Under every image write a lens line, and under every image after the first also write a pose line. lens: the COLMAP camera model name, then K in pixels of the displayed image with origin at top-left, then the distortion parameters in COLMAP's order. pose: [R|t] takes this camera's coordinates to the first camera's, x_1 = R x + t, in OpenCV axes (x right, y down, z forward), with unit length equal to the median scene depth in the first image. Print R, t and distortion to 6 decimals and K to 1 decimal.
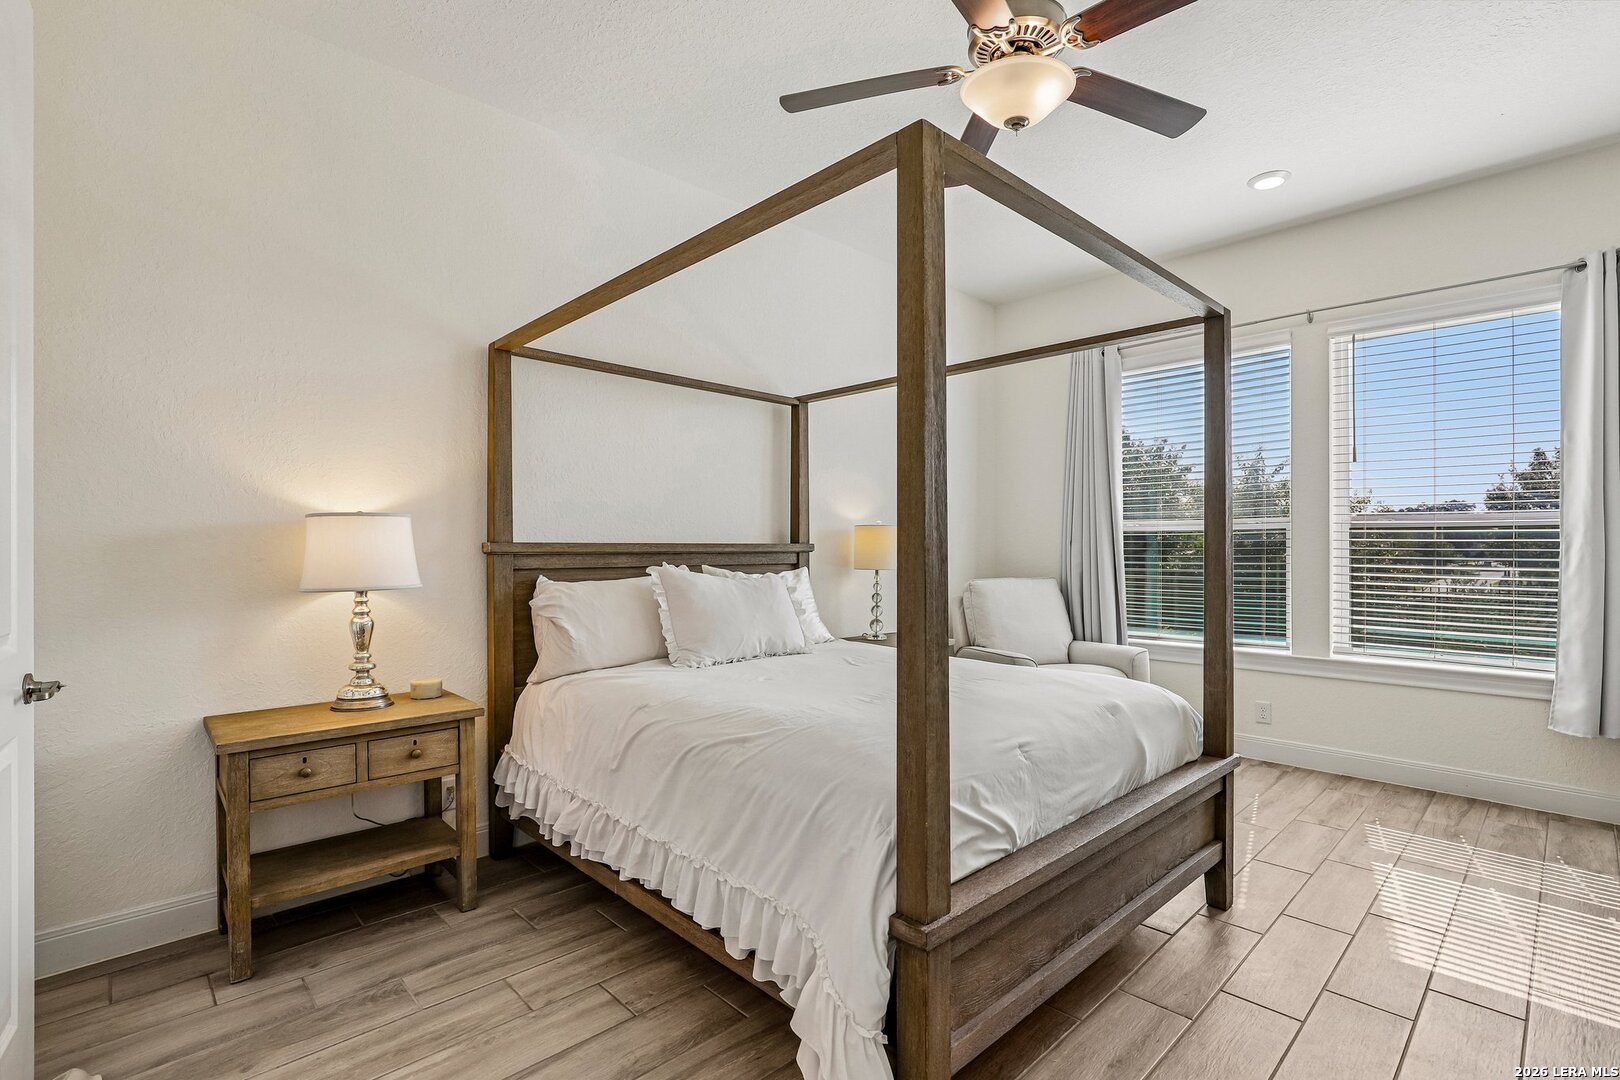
lens RADIAL K [[761.0, 0, 823.9], [0, 761.0, 543.7], [0, 0, 1]] dist [-0.025157, -0.000194]
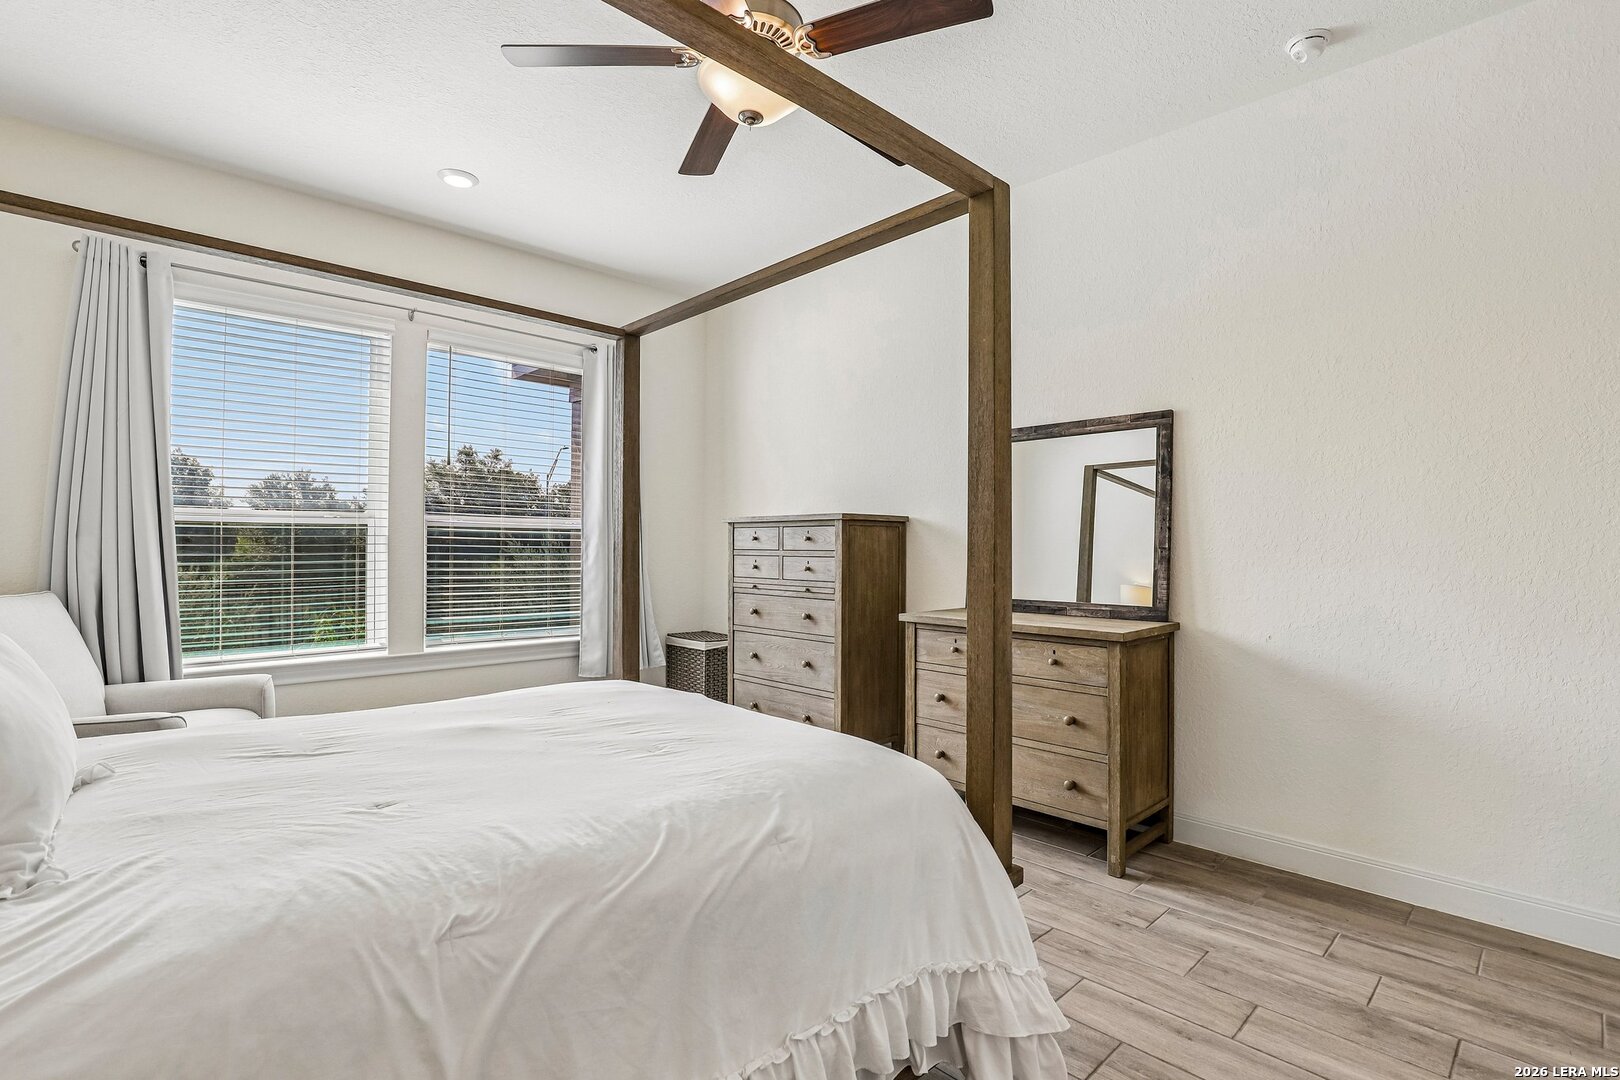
lens RADIAL K [[761.0, 0, 823.9], [0, 761.0, 543.7], [0, 0, 1]] dist [-0.025157, -0.000194]
pose [[0.013742, 0.003250, 0.999900, -0.345323], [-0.009771, 0.999947, -0.003116, 0.001441], [-0.999858, -0.009727, 0.013773, 0.423148]]
